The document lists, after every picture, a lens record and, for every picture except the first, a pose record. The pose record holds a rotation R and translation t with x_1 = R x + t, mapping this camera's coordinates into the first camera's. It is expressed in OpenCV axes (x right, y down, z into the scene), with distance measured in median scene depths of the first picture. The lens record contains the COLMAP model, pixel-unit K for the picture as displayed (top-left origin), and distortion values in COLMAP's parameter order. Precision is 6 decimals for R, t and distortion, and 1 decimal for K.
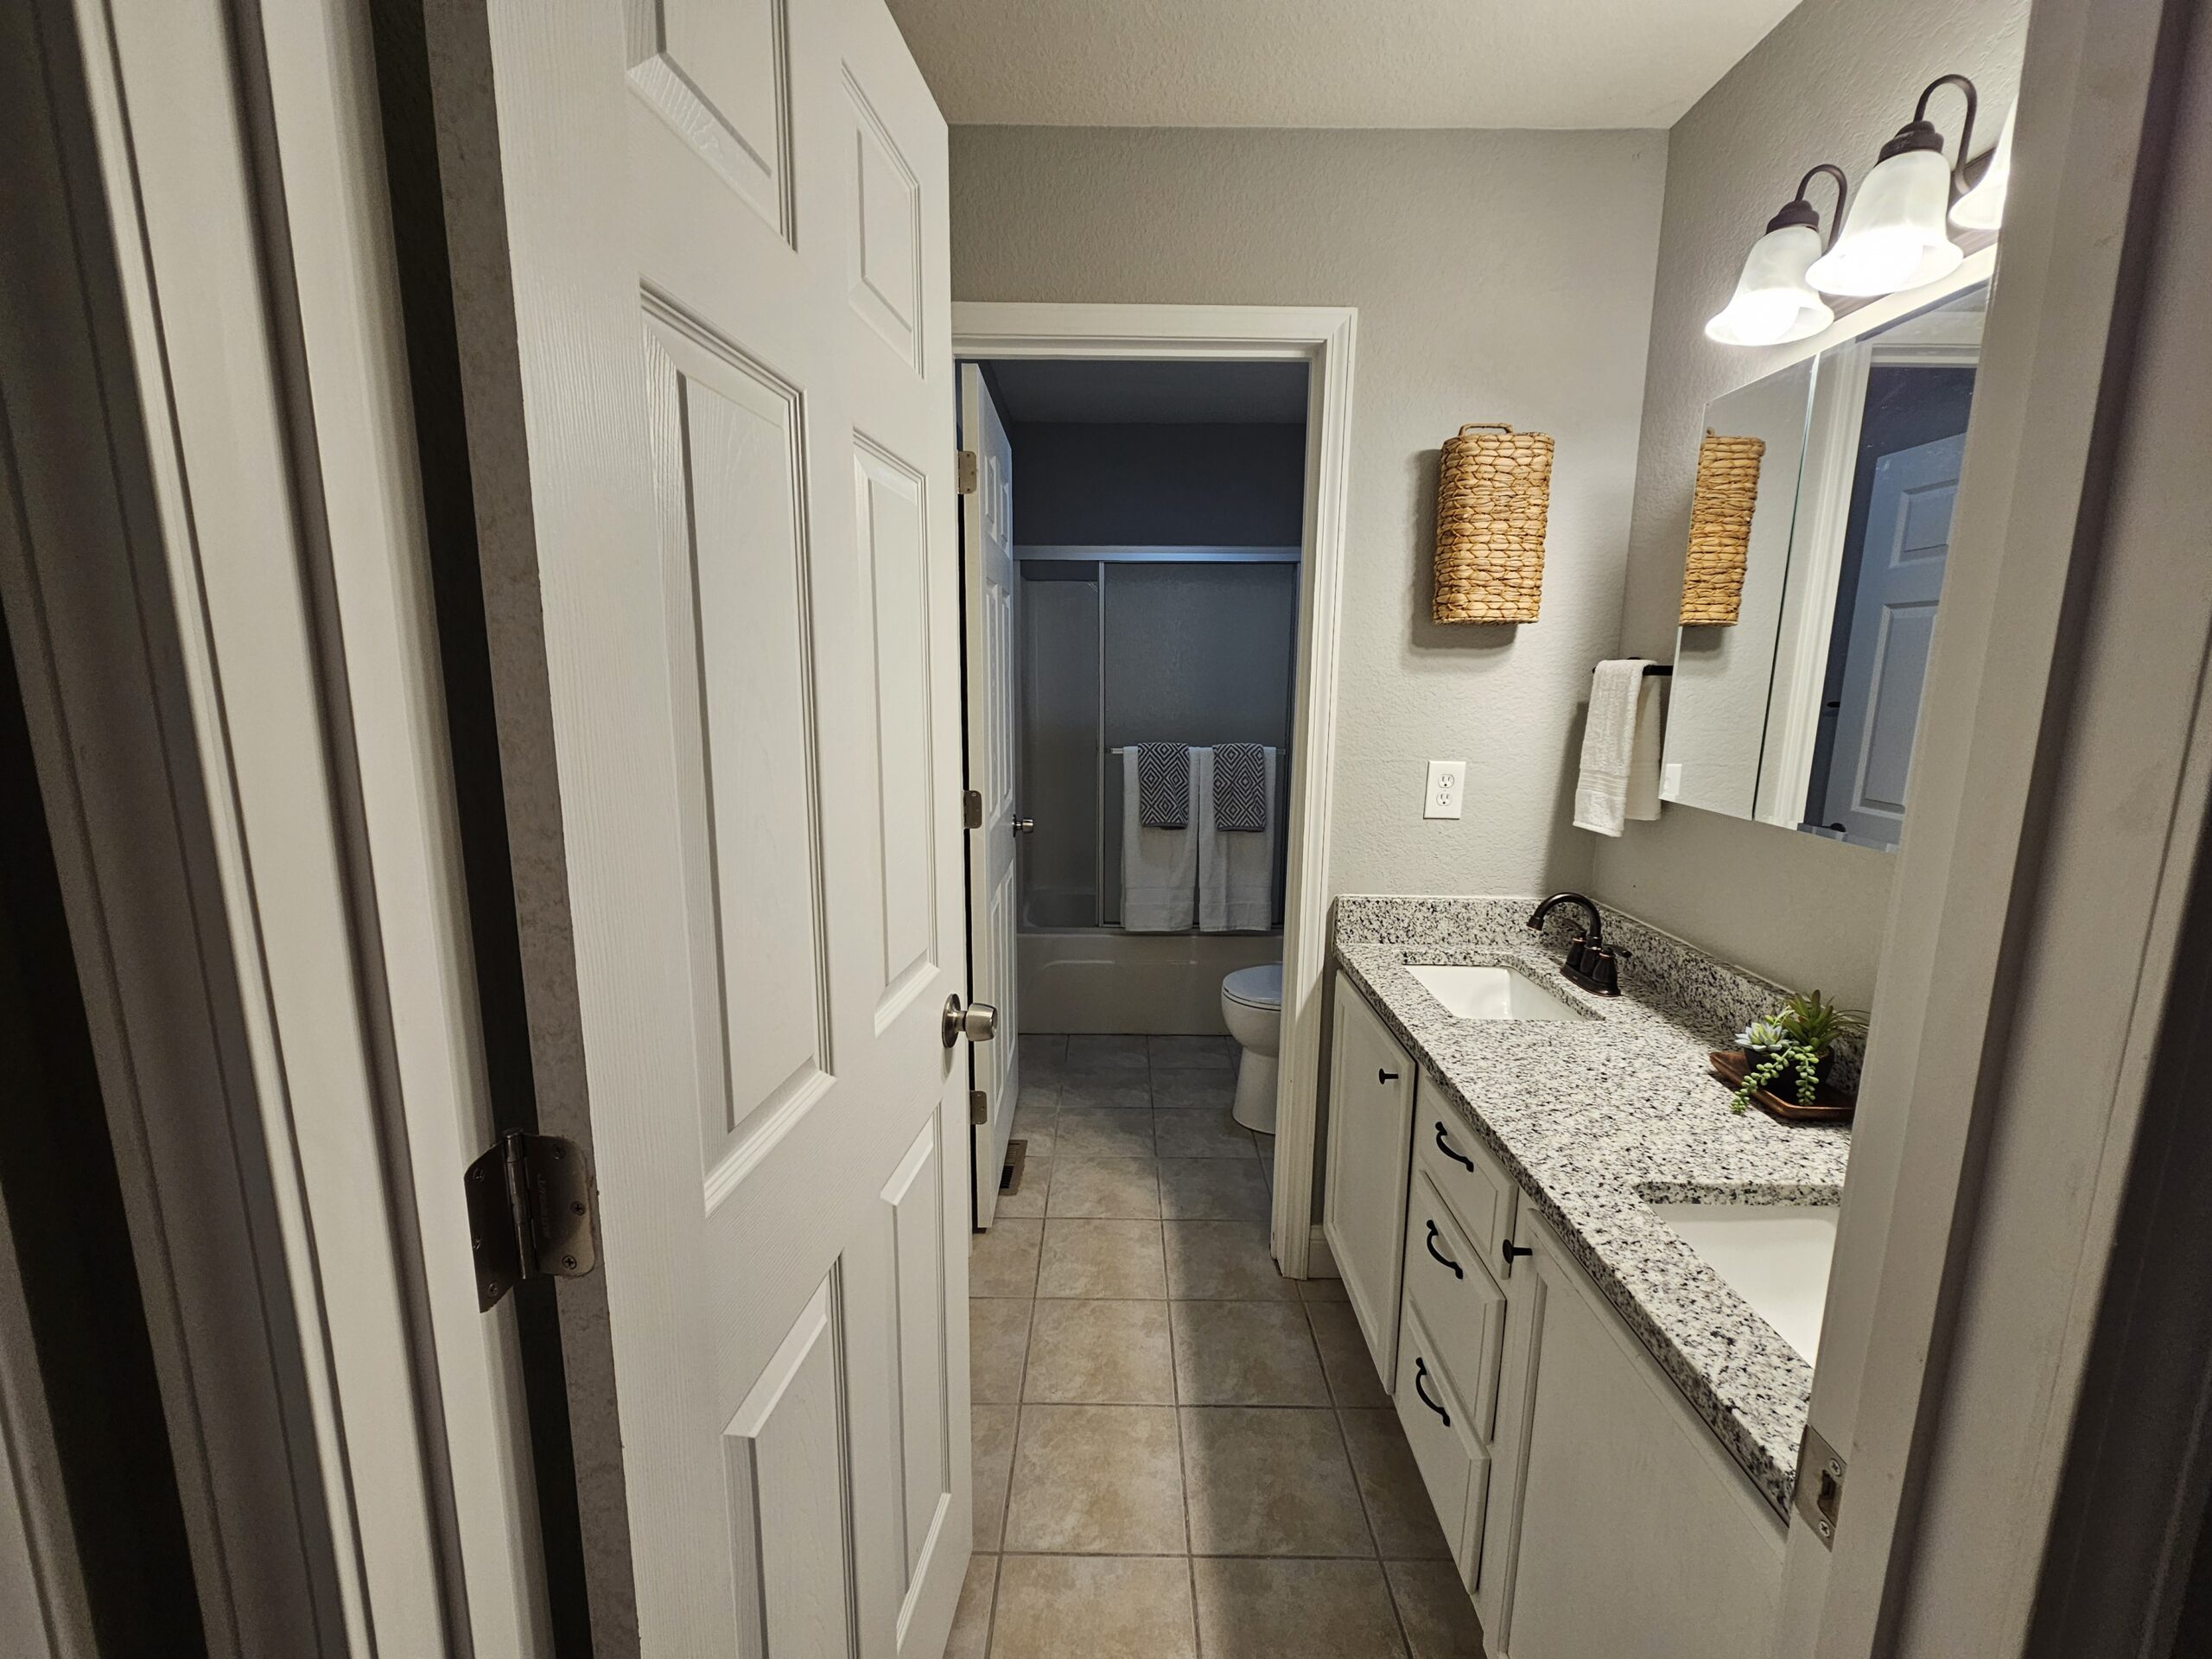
lens RADIAL K [[910.1, 0, 1107.1], [0, 910.1, 824.8], [0, 0, 1]] dist [-0.007645, 0.003607]
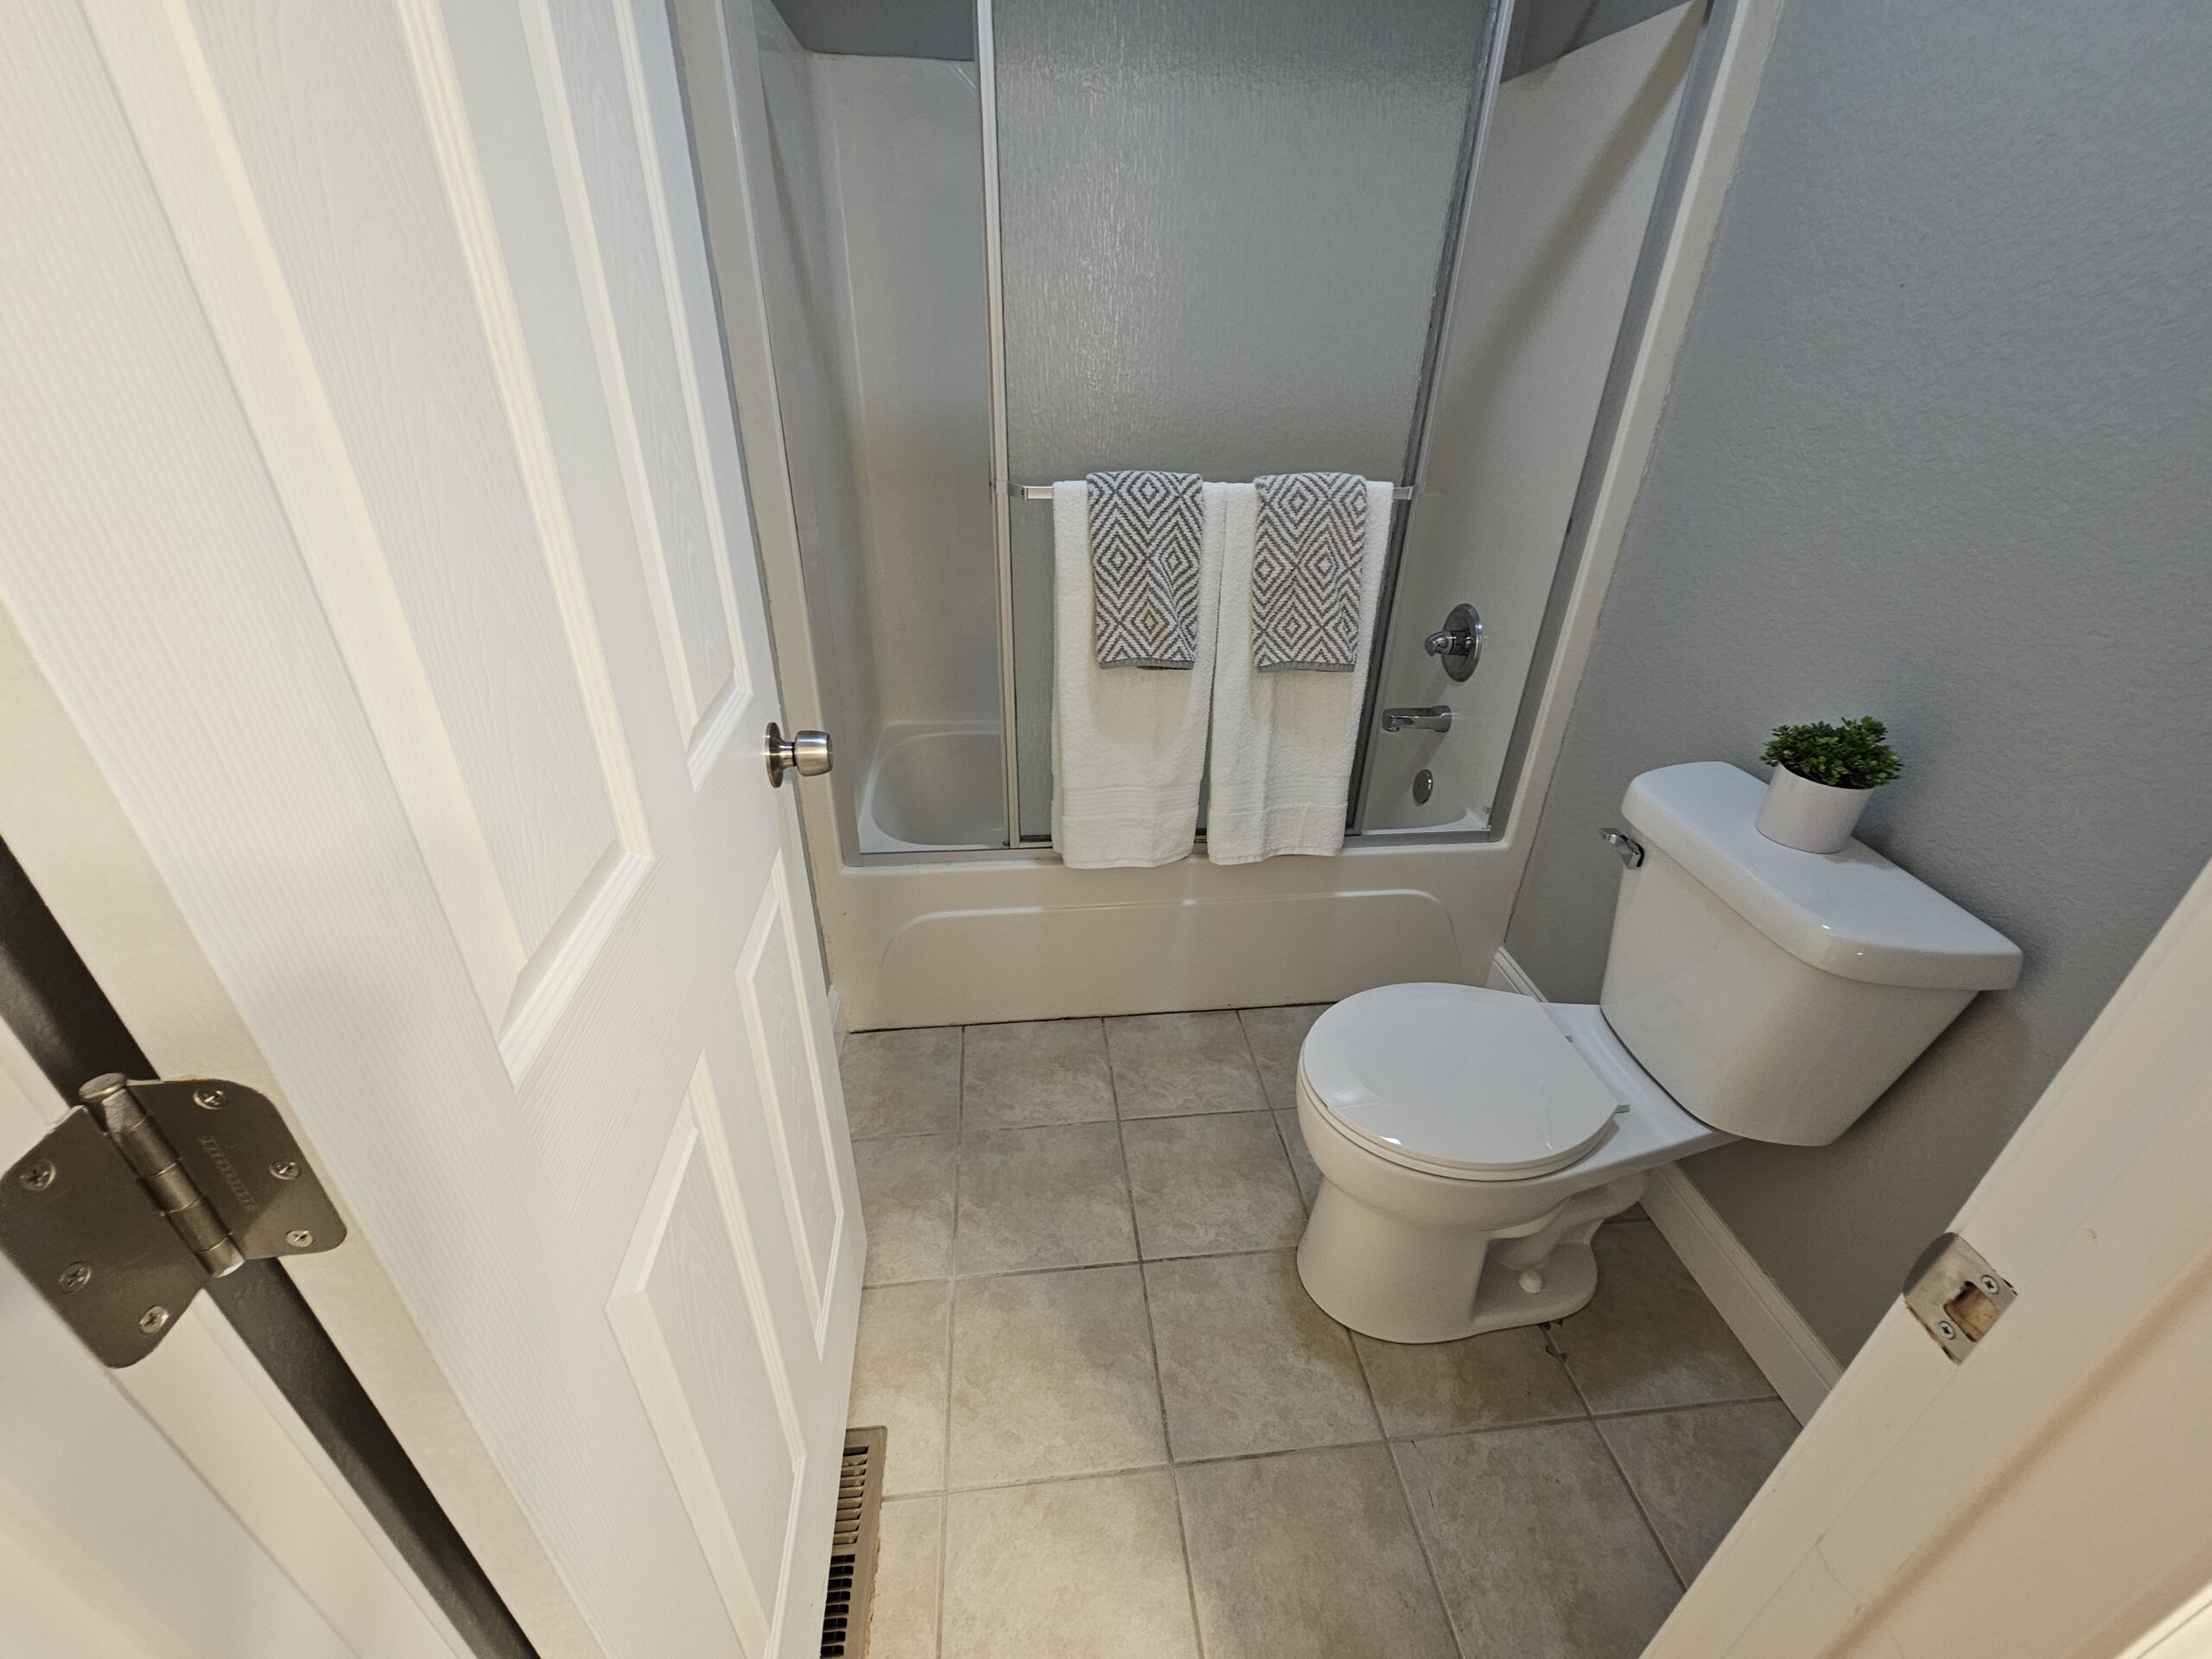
lens RADIAL K [[910.1, 0, 1107.1], [0, 910.1, 824.8], [0, 0, 1]] dist [-0.007645, 0.003607]
pose [[0.993097, -0.045337, 0.108183, -0.010523], [0.005642, 0.939681, 0.342005, -0.080320], [-0.117163, -0.339034, 0.933450, 0.540241]]
